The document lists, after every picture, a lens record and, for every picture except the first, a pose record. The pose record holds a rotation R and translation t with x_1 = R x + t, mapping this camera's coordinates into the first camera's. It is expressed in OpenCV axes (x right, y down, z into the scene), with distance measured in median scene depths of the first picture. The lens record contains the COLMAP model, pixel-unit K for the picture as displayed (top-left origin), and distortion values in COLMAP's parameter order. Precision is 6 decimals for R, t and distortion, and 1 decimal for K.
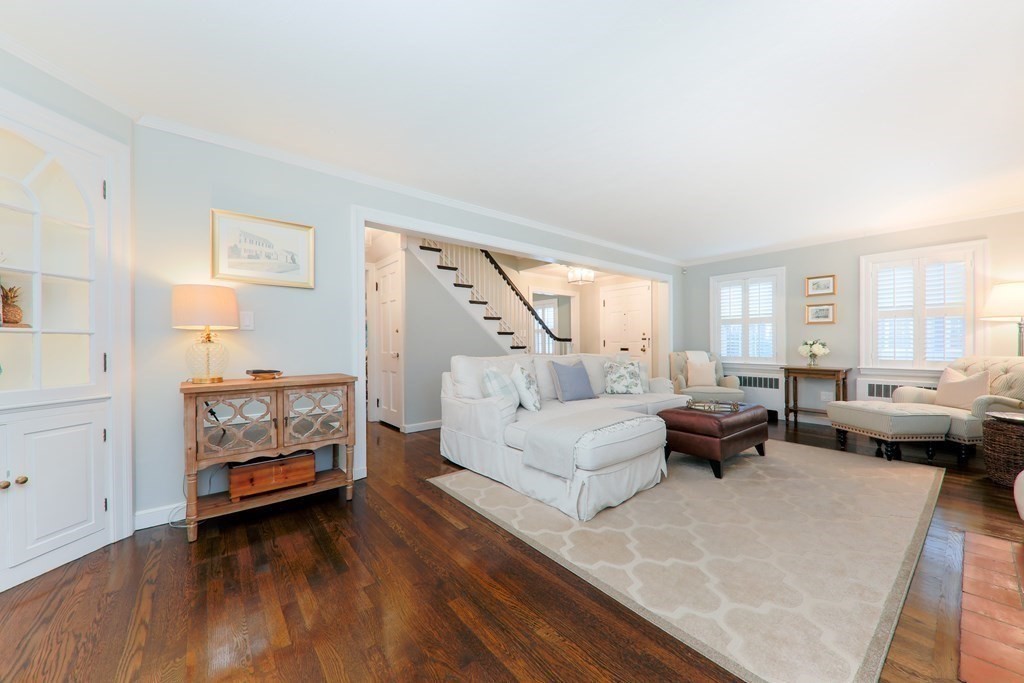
lens RADIAL K [[374.7, 0, 512.4], [0, 374.7, 347.8], [0, 0, 1]] dist [0.000264, -0.000132]
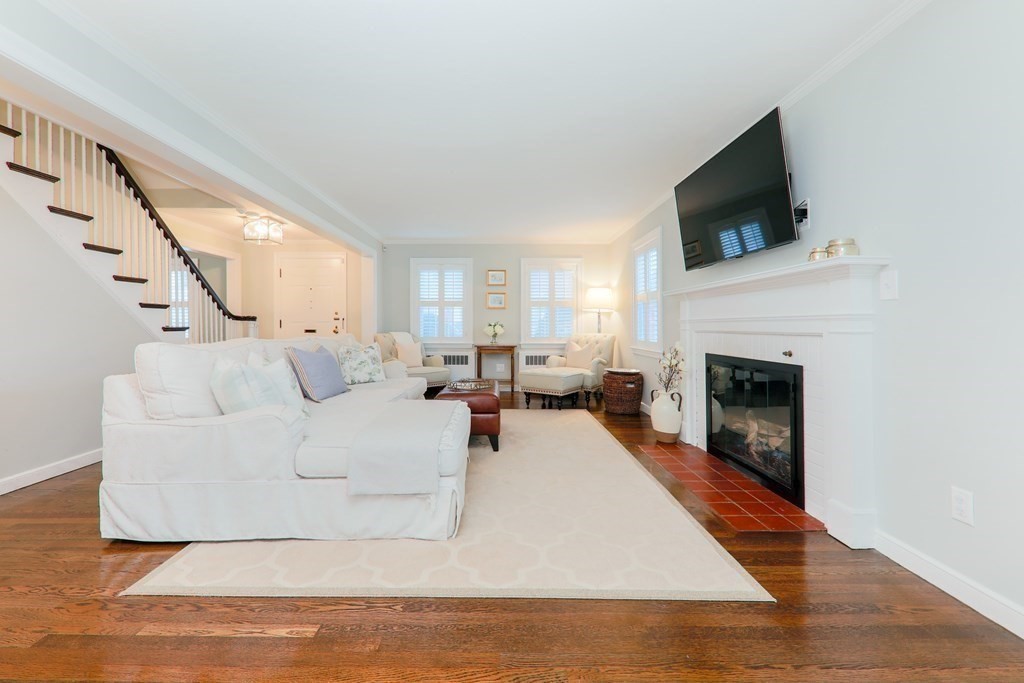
lens RADIAL K [[399.4, 0, 526.3], [0, 399.4, 325.1], [0, 0, 1]] dist [0.000264, -0.000245]
pose [[0.630743, 0.004116, 0.775981, -0.144599], [0.004191, 0.999953, -0.008711, 0.001302], [-0.775981, 0.008747, 0.630696, 0.118808]]
